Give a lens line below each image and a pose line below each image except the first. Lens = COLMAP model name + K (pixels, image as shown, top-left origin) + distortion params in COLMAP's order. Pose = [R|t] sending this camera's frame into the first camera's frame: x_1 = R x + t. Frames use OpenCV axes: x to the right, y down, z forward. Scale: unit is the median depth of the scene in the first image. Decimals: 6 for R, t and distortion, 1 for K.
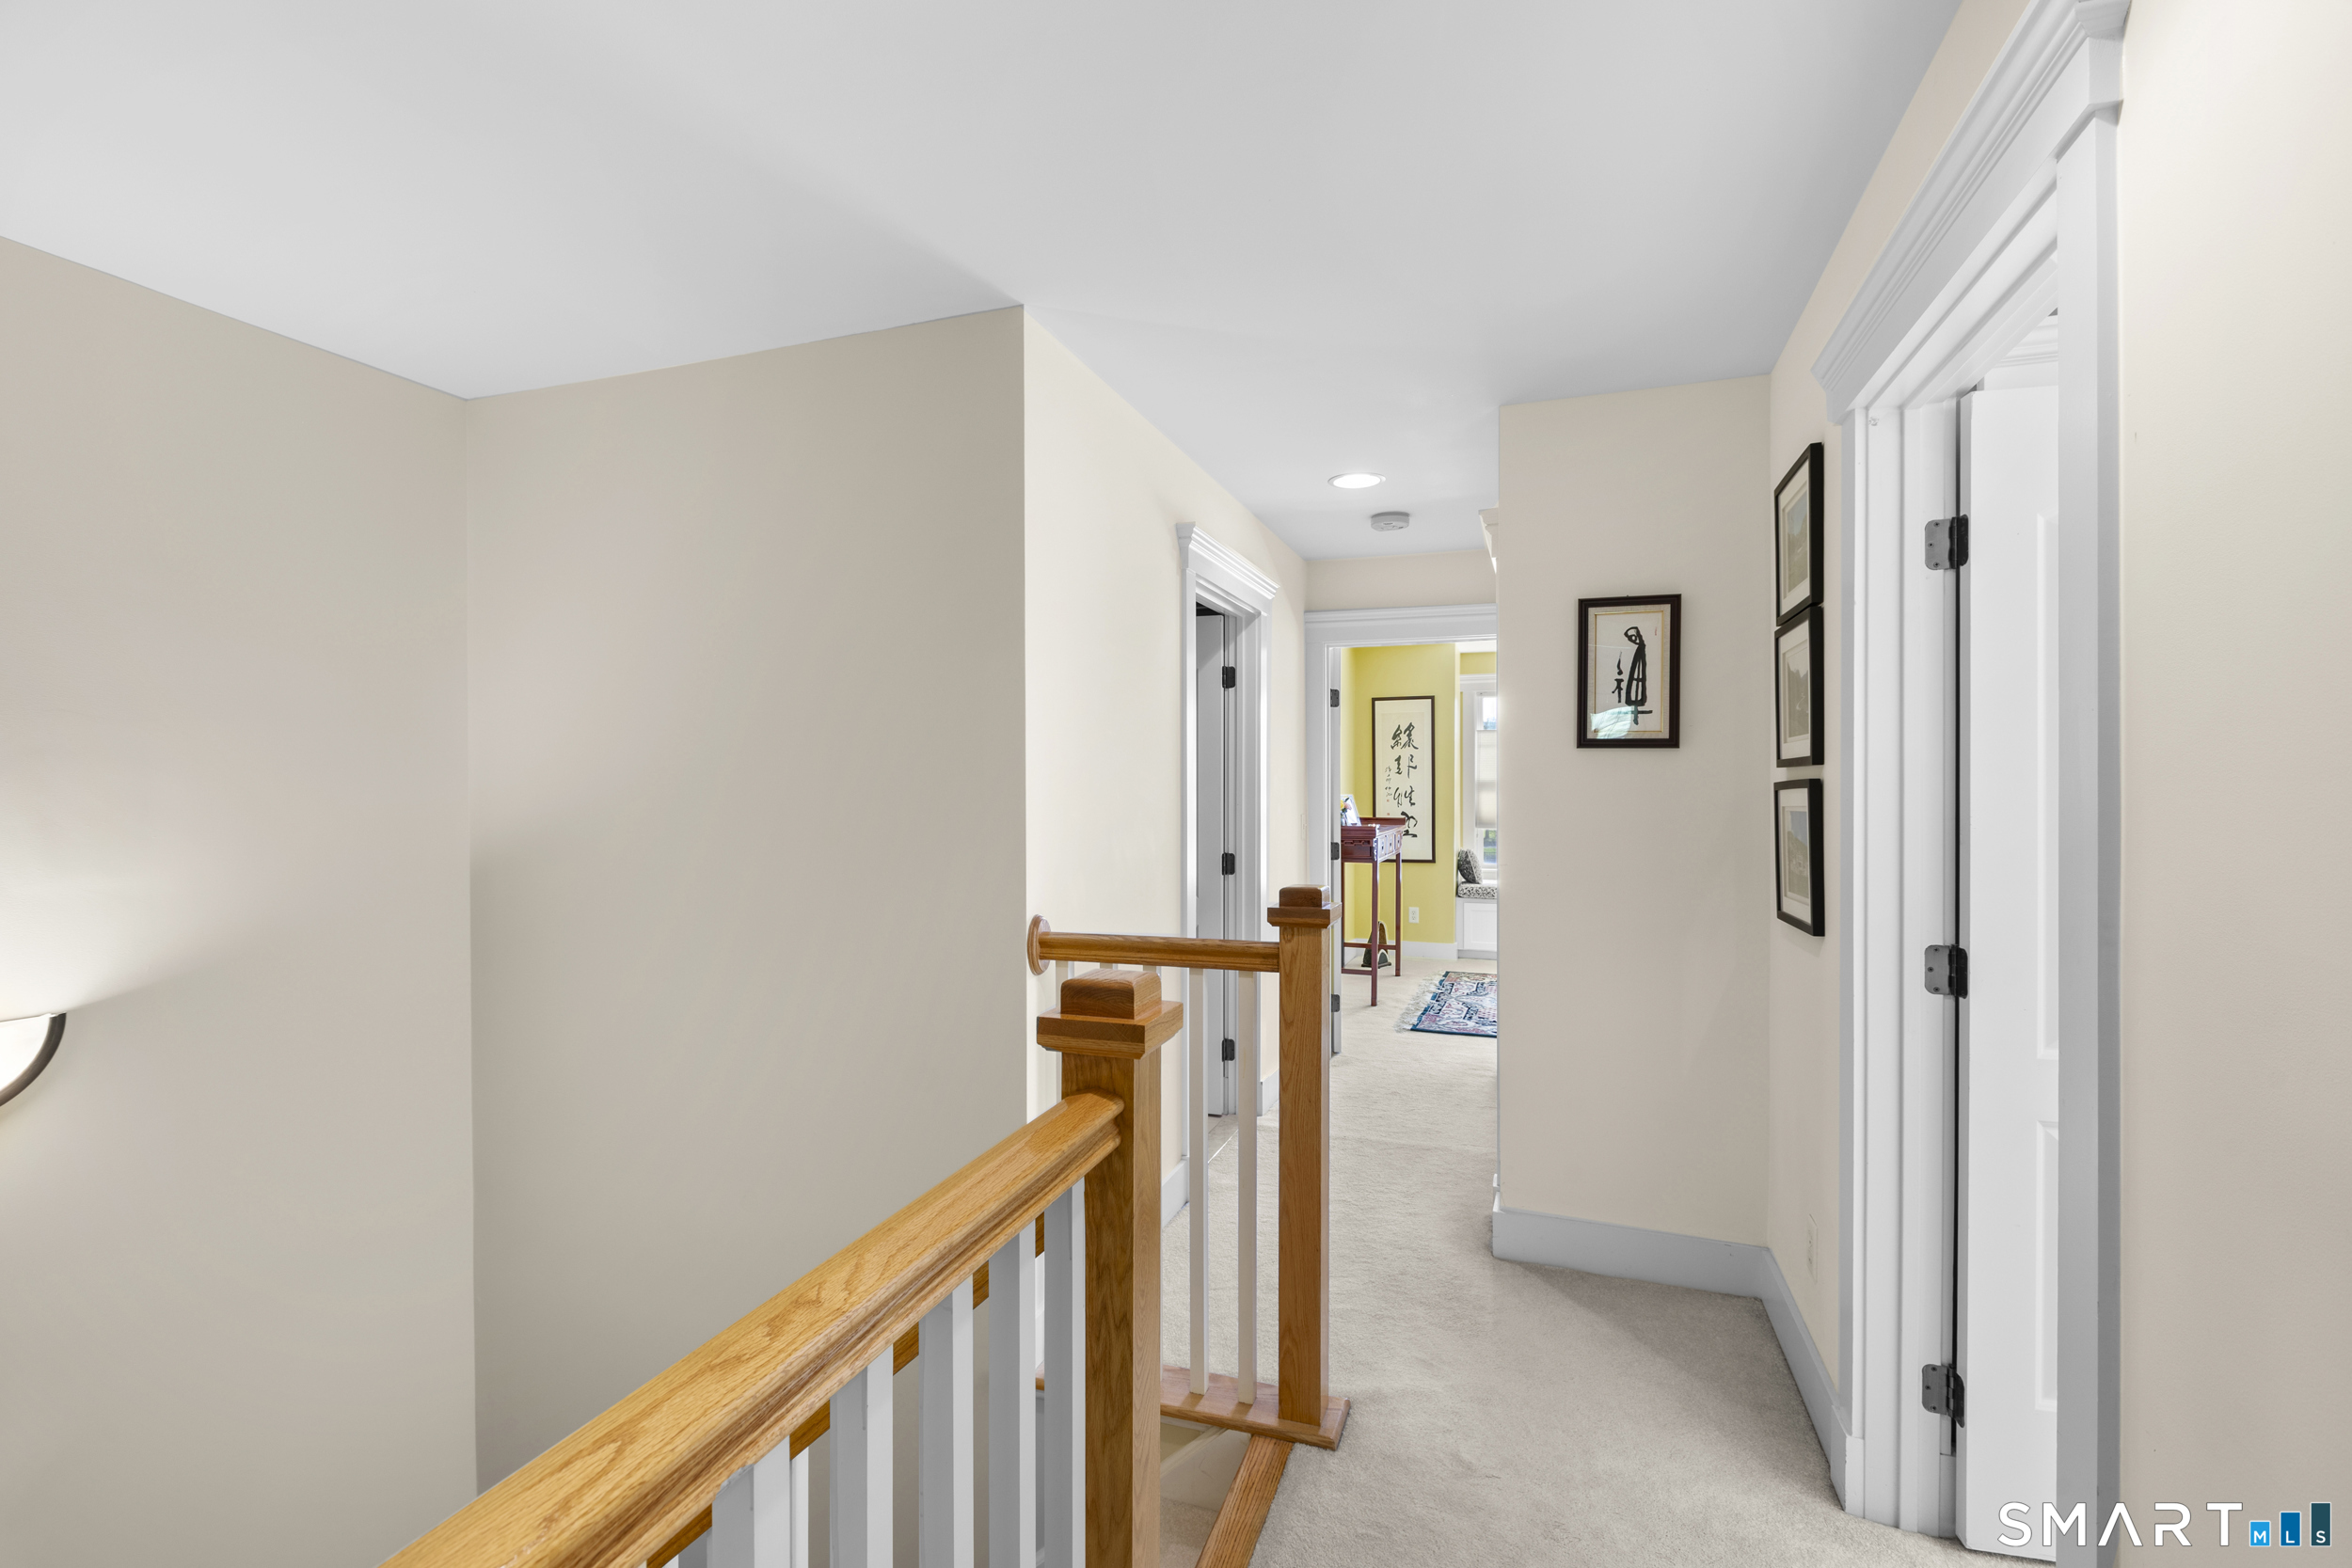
lens RADIAL K [[1045.6, 0, 1172.8], [0, 1045.6, 776.9], [0, 0, 1]] dist [0.000171, -0.003117]
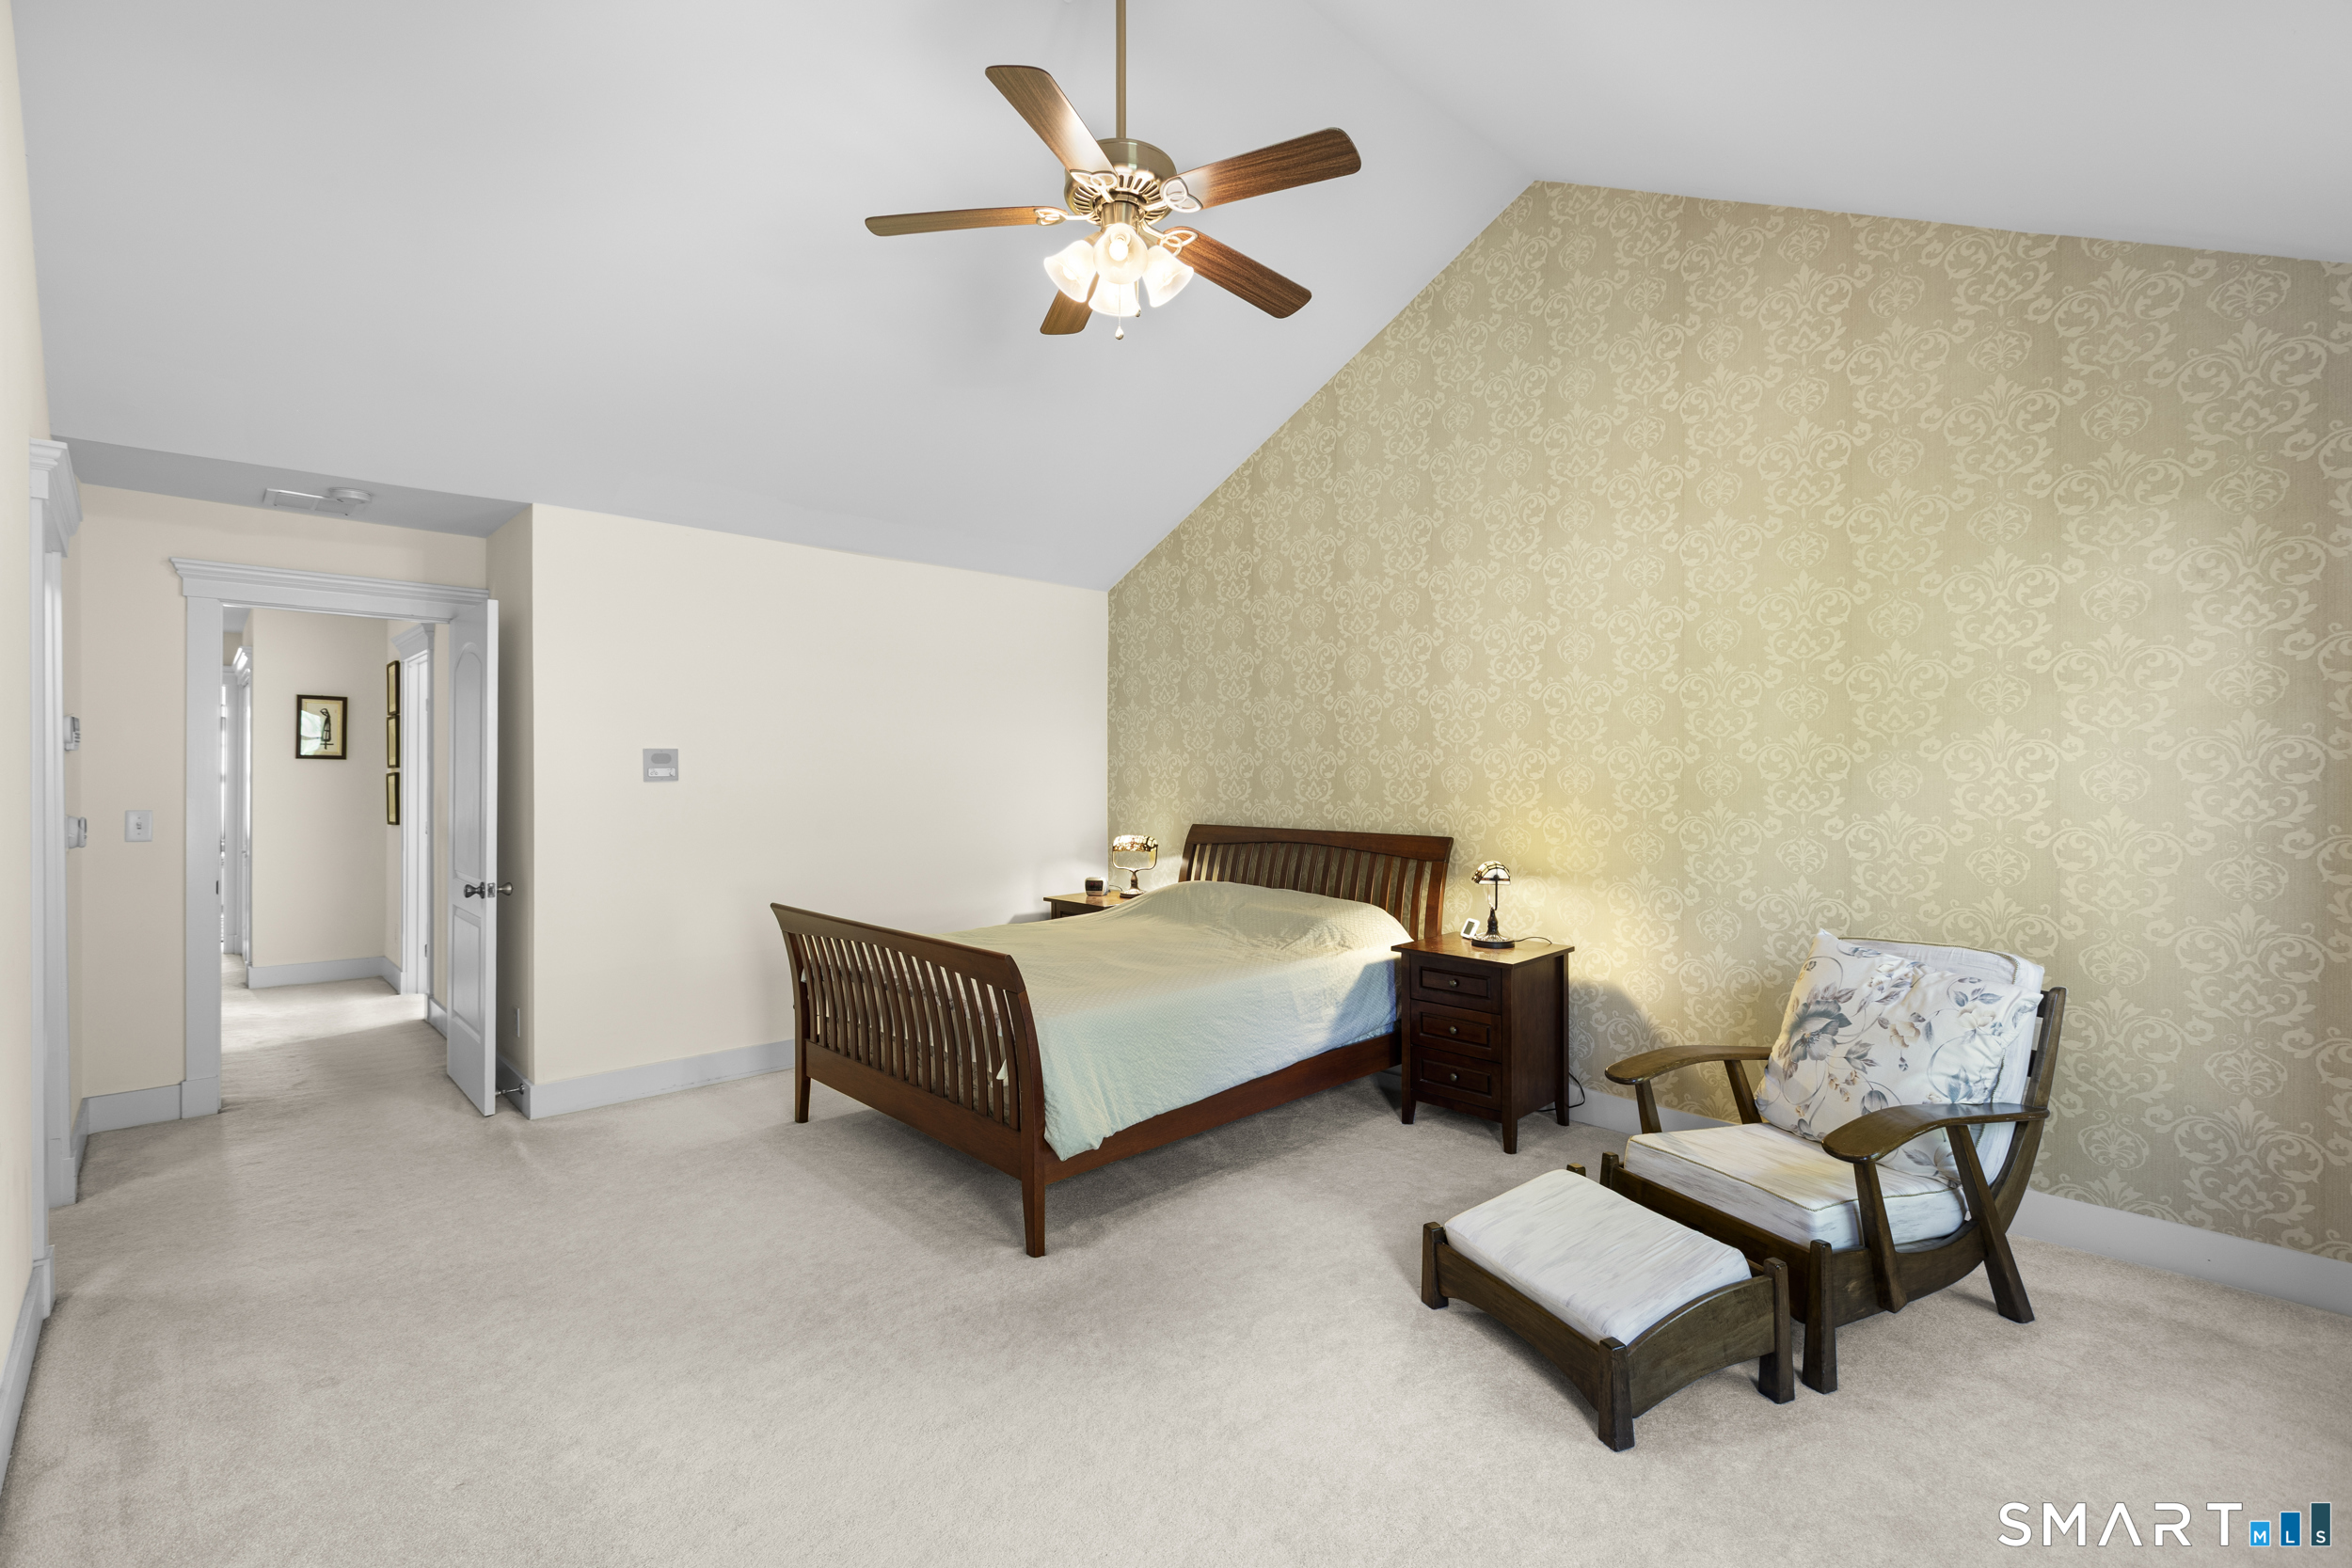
lens RADIAL K [[1045.6, 0, 1183.3], [0, 1045.6, 772.2], [0, 0, 1]] dist [0.000171, -0.003117]
pose [[0.441846, 0.005266, 0.897075, -0.687181], [-0.000208, 0.999983, -0.005768, 0.011464], [-0.897091, 0.002362, 0.441840, -1.498529]]
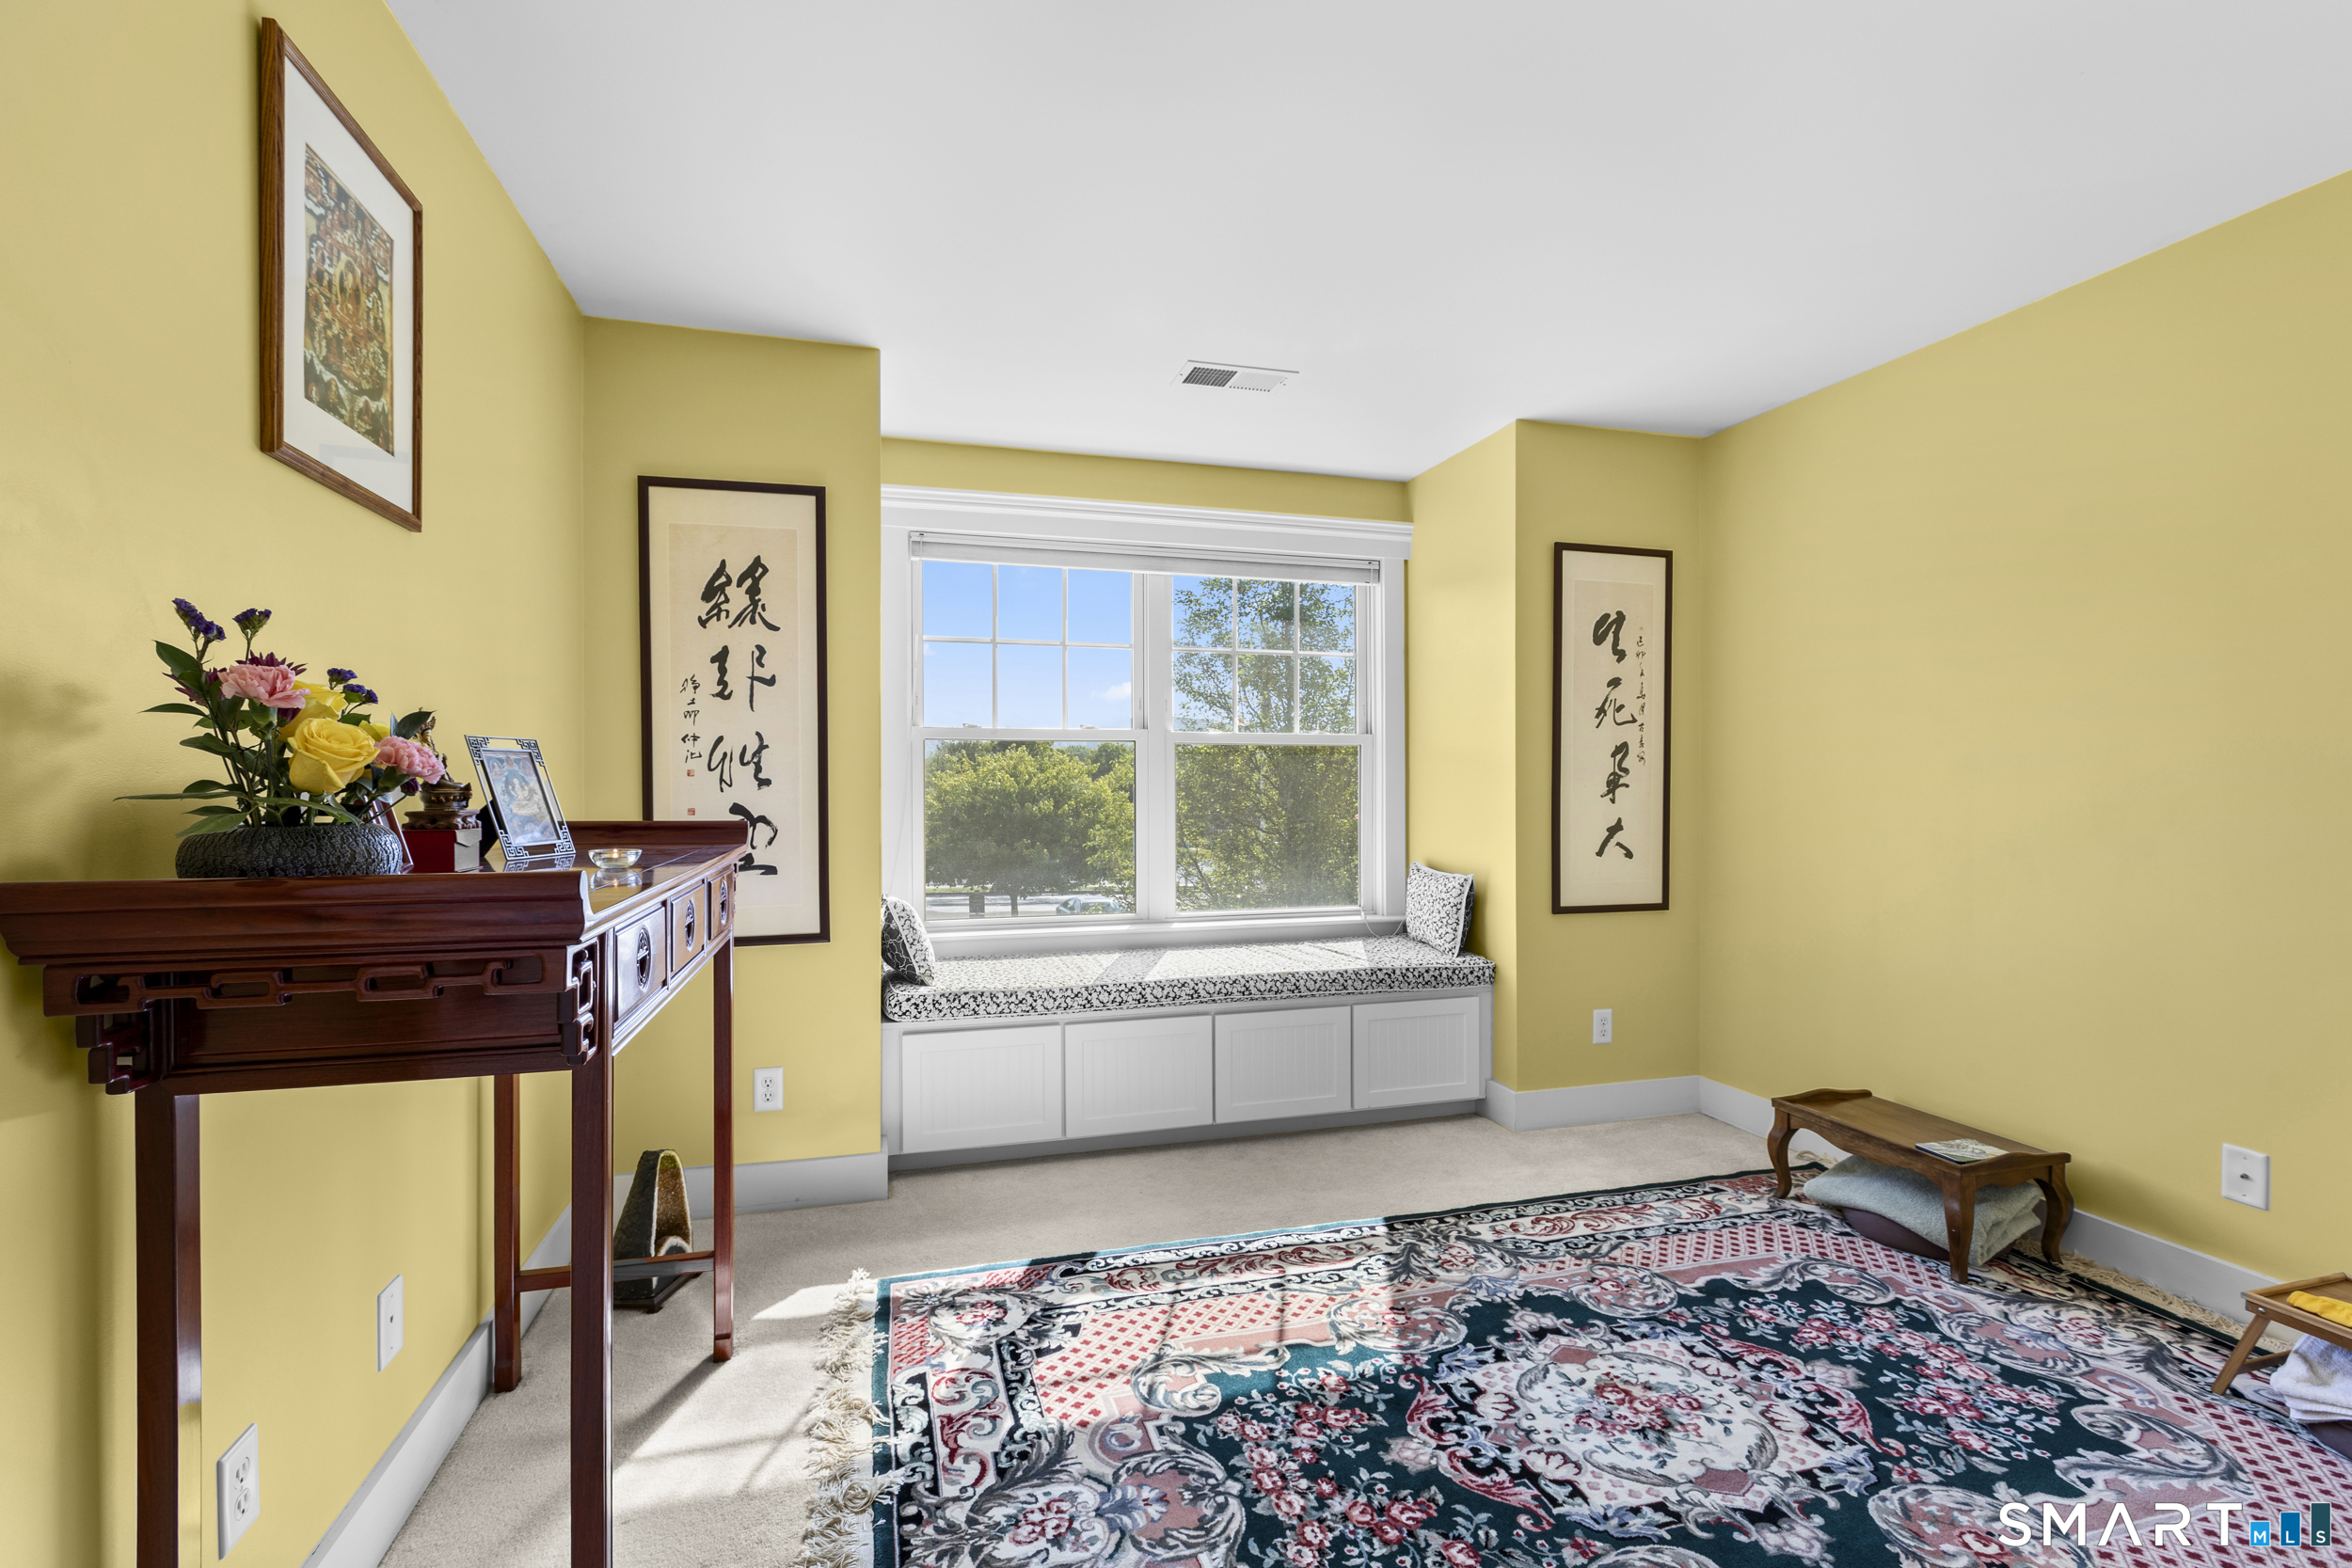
lens RADIAL K [[1045.6, 0, 1171.1], [0, 1045.6, 790.5], [0, 0, 1]] dist [0.000171, -0.003117]
pose [[0.809192, -0.001424, 0.587543, 0.132039], [-0.000125, 0.999997, 0.002596, 0.027520], [-0.587544, -0.002174, 0.809189, 0.629114]]
